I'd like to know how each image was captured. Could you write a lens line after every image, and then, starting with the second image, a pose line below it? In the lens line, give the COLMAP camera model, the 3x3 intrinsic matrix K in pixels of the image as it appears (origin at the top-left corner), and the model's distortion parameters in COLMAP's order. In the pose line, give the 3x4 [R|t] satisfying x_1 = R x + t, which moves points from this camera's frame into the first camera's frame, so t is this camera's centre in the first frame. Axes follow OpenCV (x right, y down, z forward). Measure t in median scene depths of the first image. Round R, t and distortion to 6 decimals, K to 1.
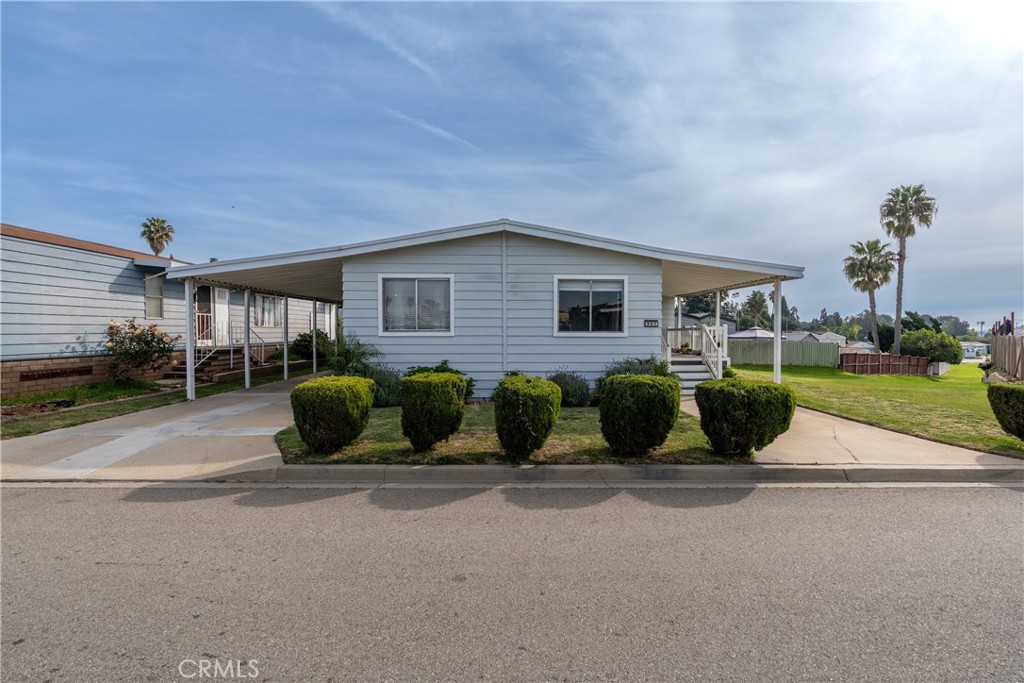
lens RADIAL K [[445.1, 0, 512.0], [0, 445.1, 341.5], [0, 0, 1]] dist [-0.006492, -0.000248]
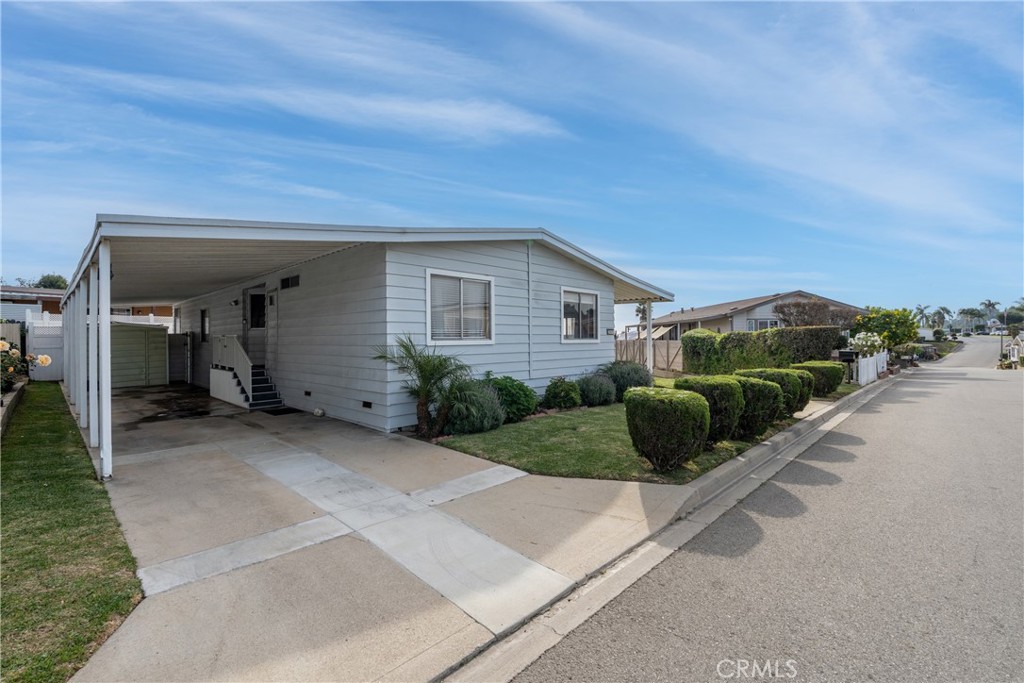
lens RADIAL K [[451.3, 0, 512.0], [0, 451.3, 341.5], [0, 0, 1]] dist [-0.009247, -0.000248]
pose [[0.714812, -0.009434, 0.699253, -0.754716], [0.019699, 0.999784, -0.006649, -0.011191], [-0.699039, 0.018528, 0.714843, 0.308729]]
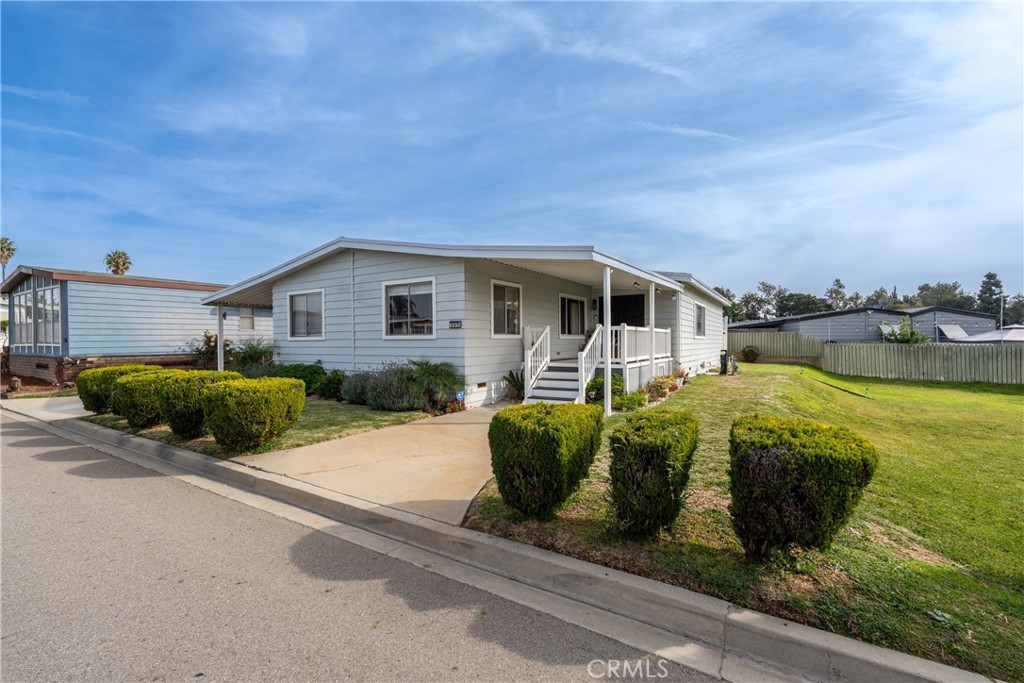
lens RADIAL K [[435.7, 0, 514.9], [0, 435.7, 330.4], [0, 0, 1]] dist [-0.009378, -0.000311]
pose [[0.839877, -0.021119, -0.542366, 0.932453], [-0.000833, 0.999191, -0.040198, 0.008739], [0.542776, 0.034214, 0.839180, 0.297032]]
